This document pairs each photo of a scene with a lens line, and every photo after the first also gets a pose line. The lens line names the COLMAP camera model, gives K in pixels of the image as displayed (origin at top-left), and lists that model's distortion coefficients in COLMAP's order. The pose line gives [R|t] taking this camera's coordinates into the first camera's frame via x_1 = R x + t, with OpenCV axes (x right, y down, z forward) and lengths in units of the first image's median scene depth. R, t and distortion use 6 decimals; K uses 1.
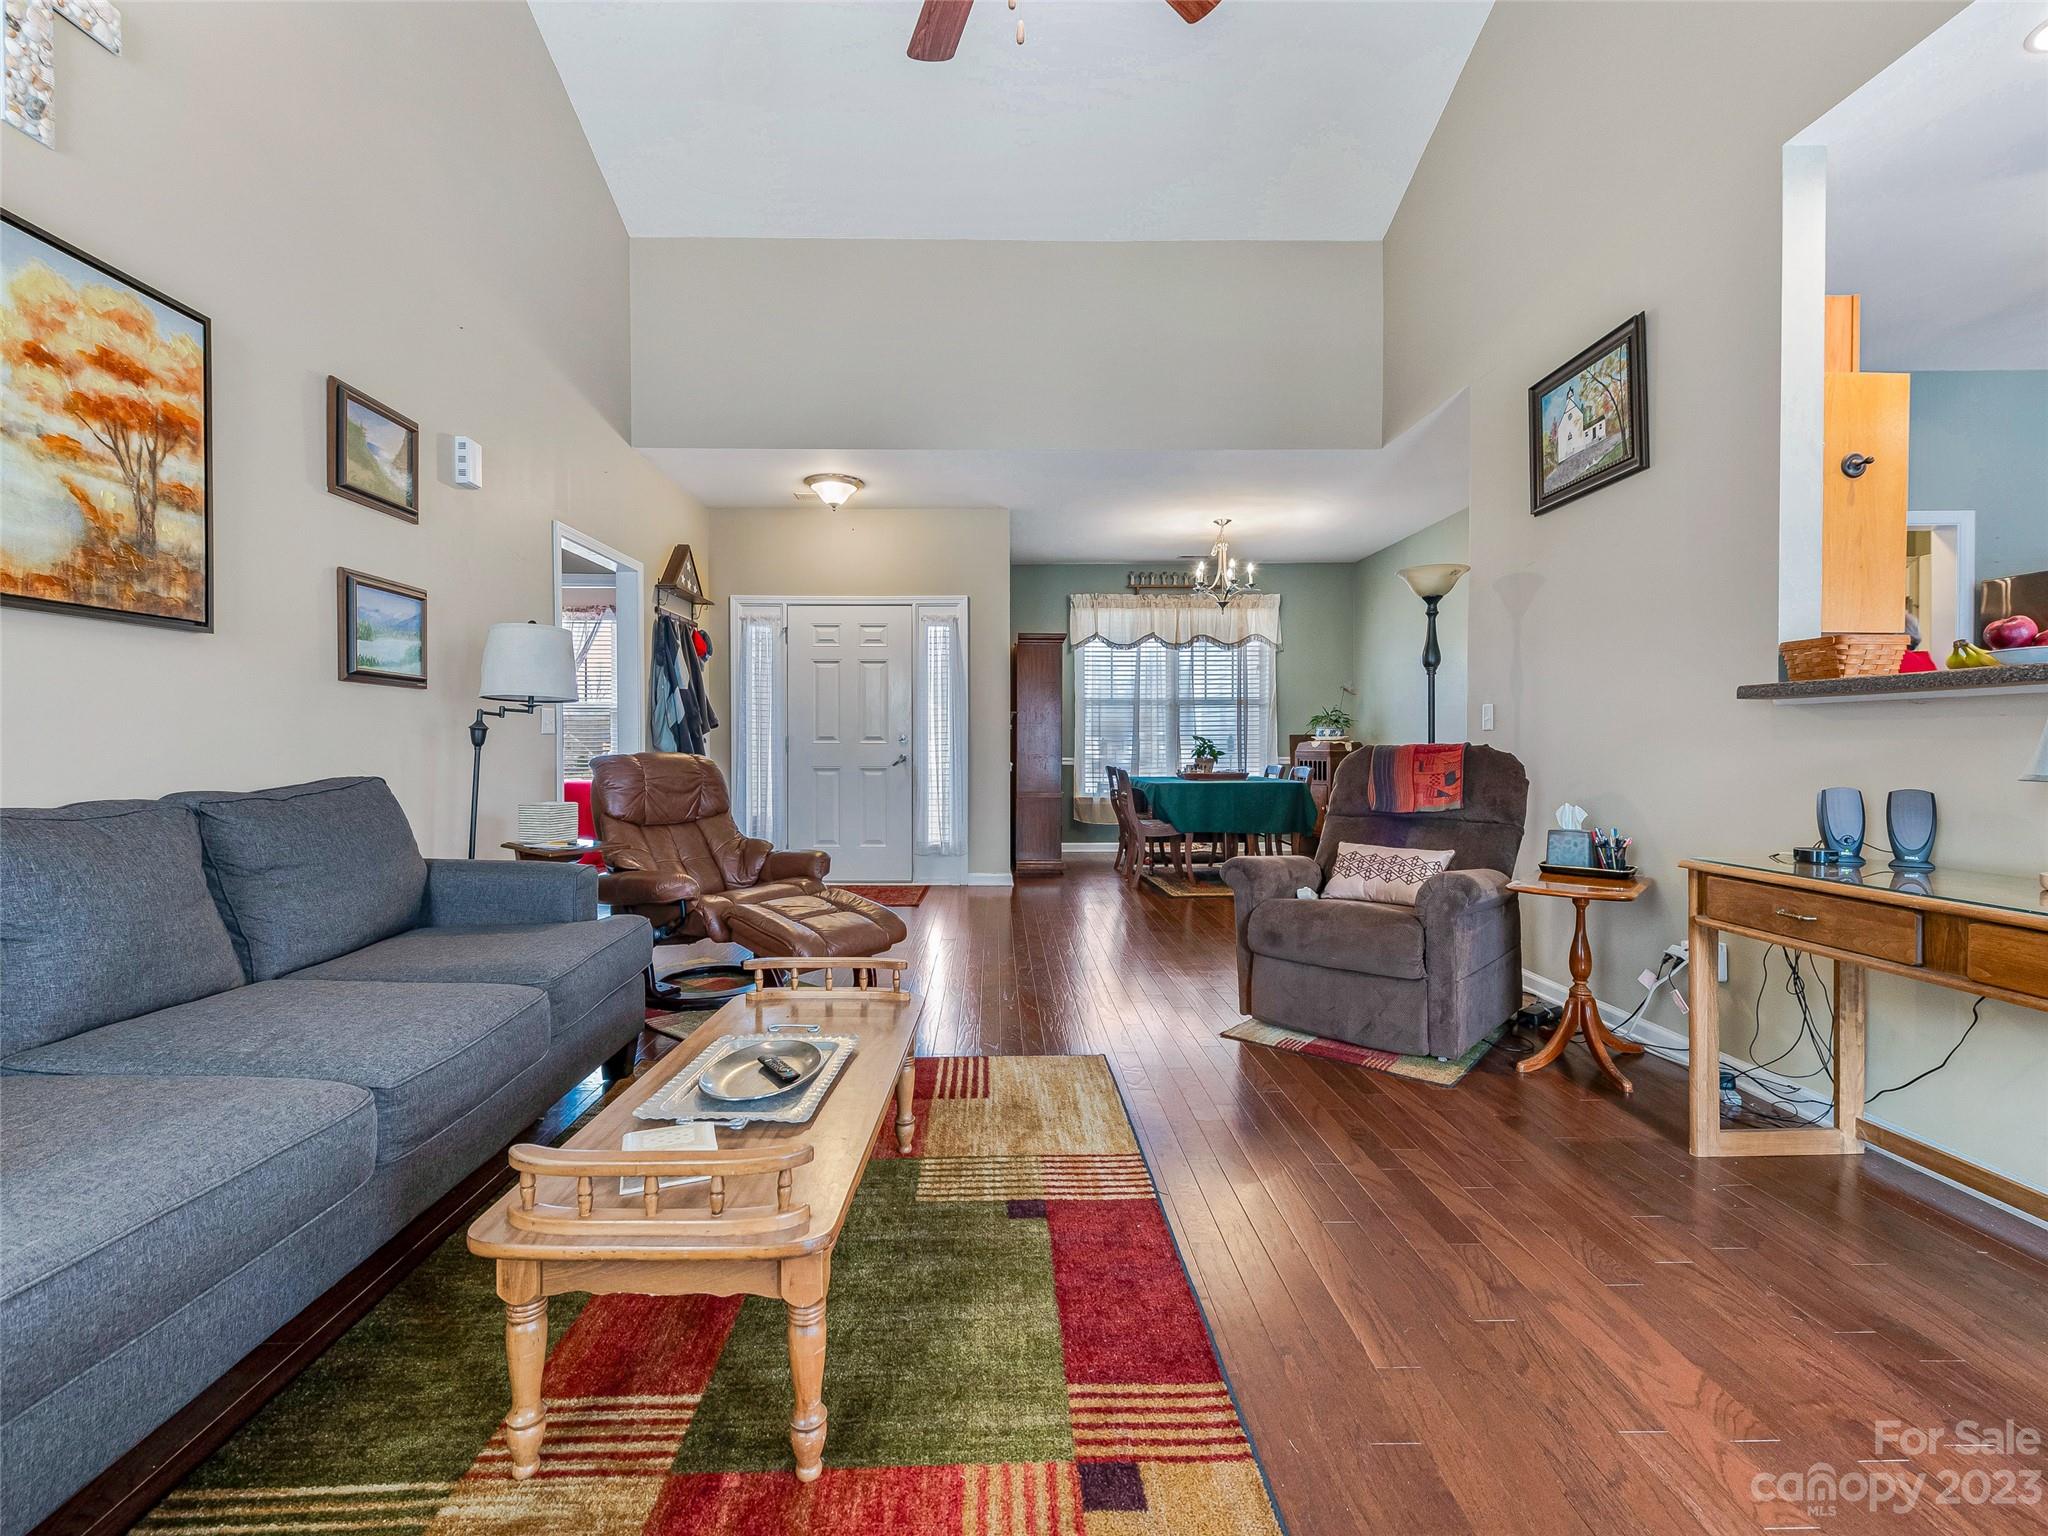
lens RADIAL K [[936.2, 0, 1019.2], [0, 936.2, 754.9], [0, 0, 1]] dist [0.013795, -0.004615]
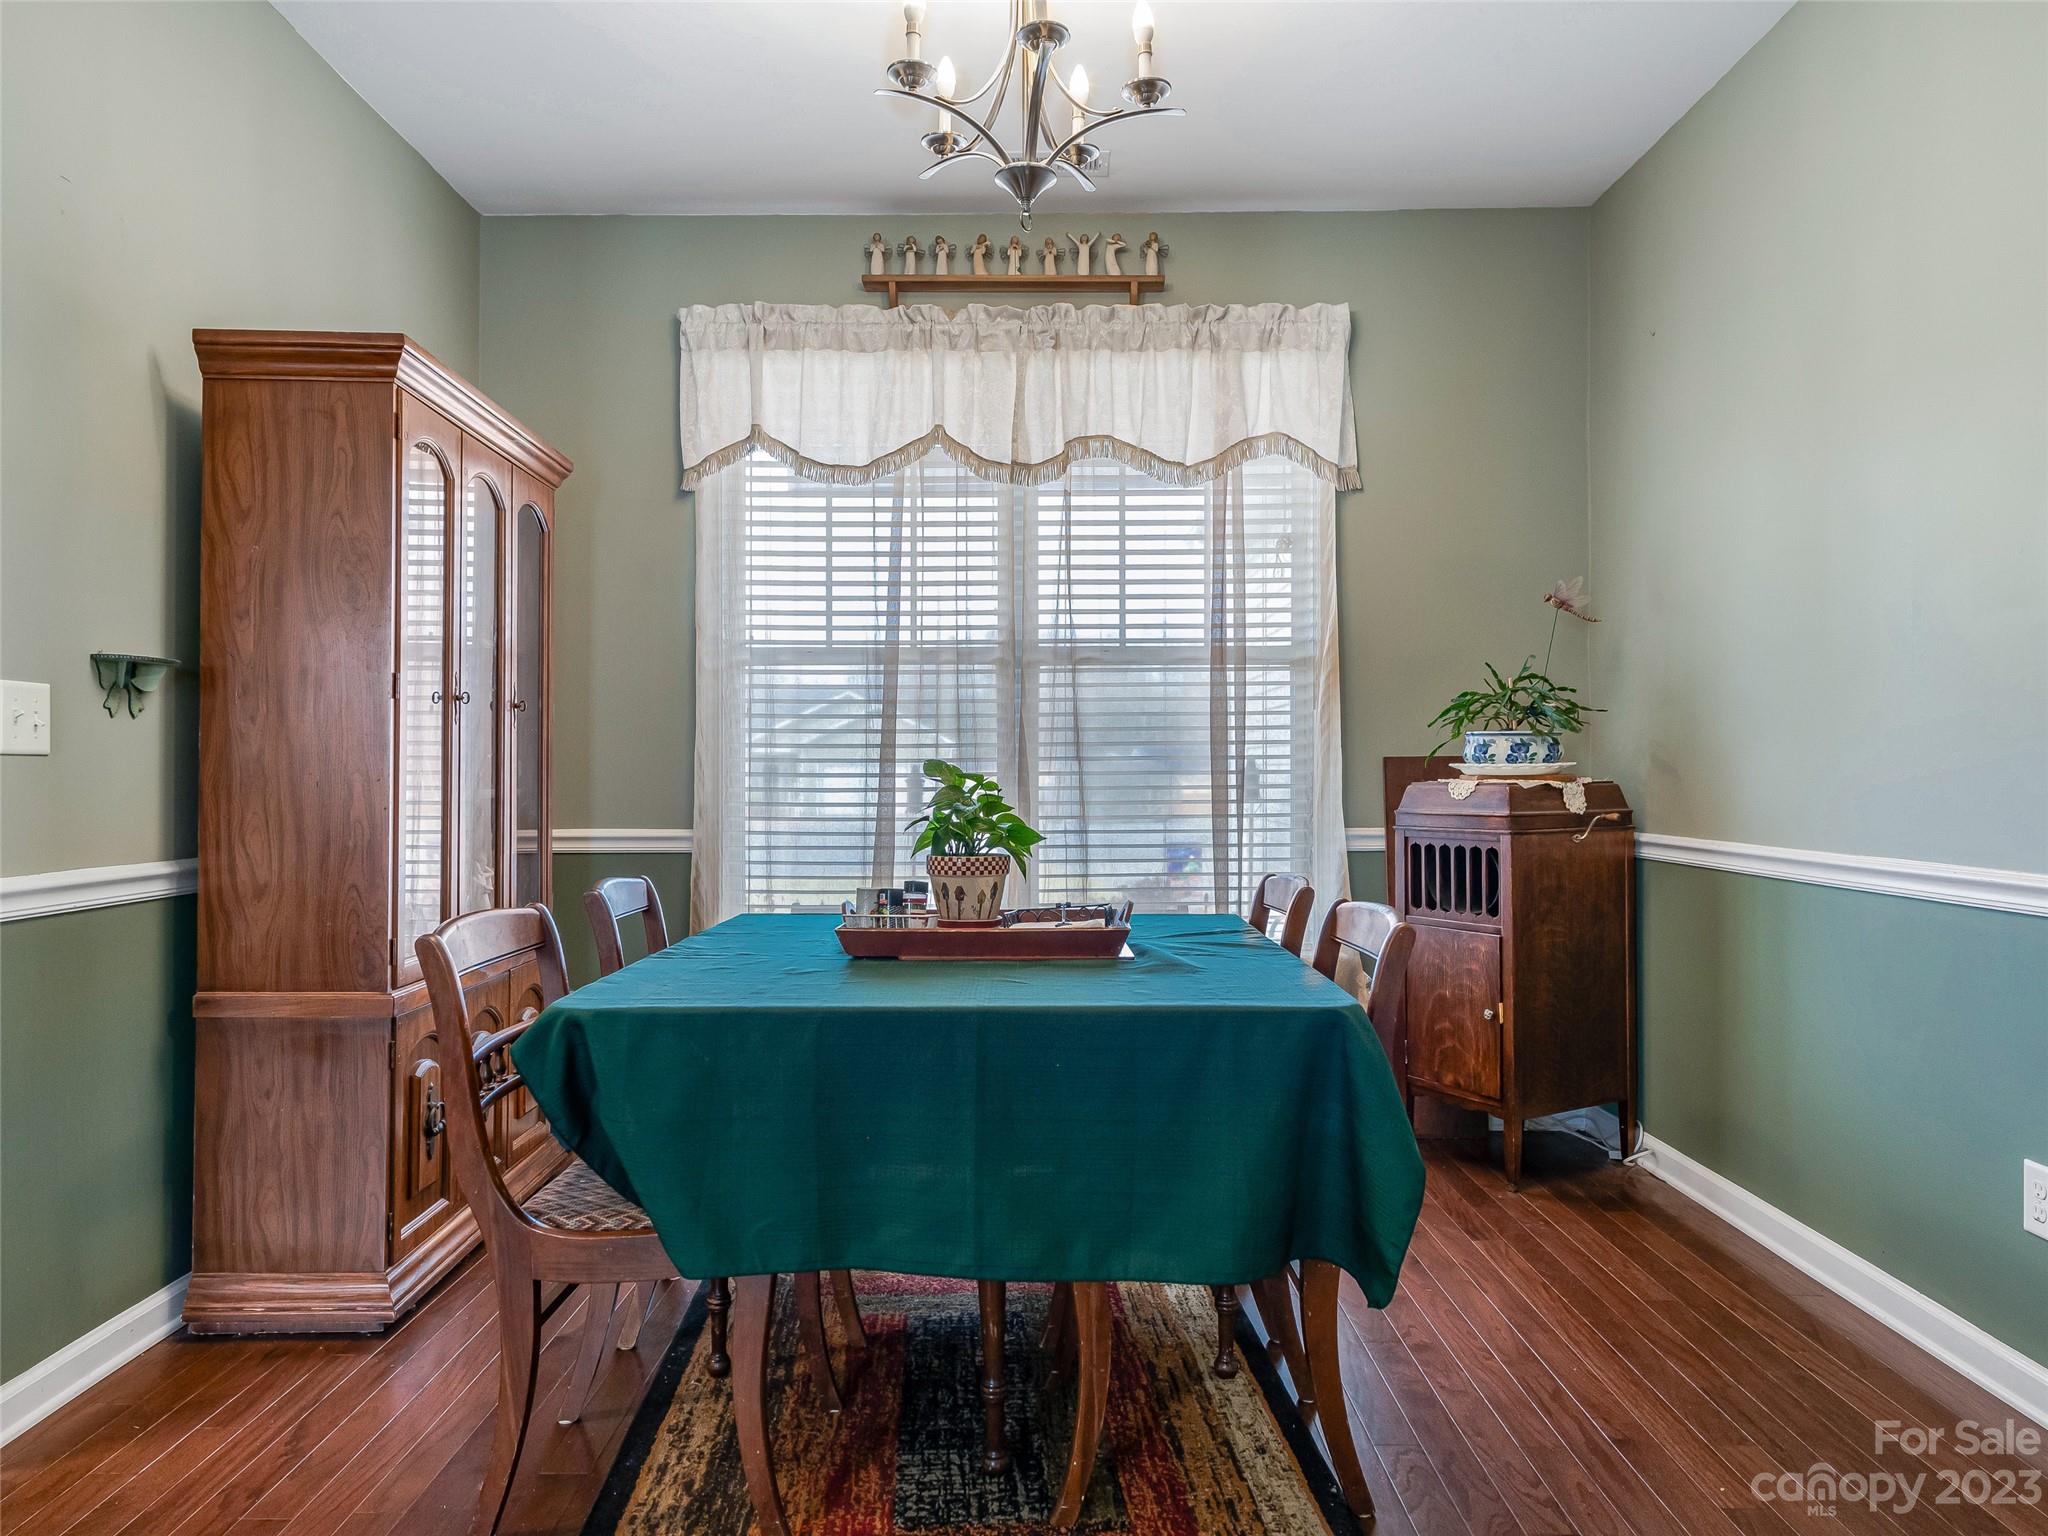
lens RADIAL K [[1393.2, 0, 1035.9], [0, 1393.2, 773.2], [0, 0, 1]] dist [0.011530, 0.001284]
pose [[0.999840, 0.001286, -0.017843, 0.487013], [-0.001485, 0.999937, -0.011097, -0.028761], [0.017828, 0.011122, 0.999779, 1.431919]]
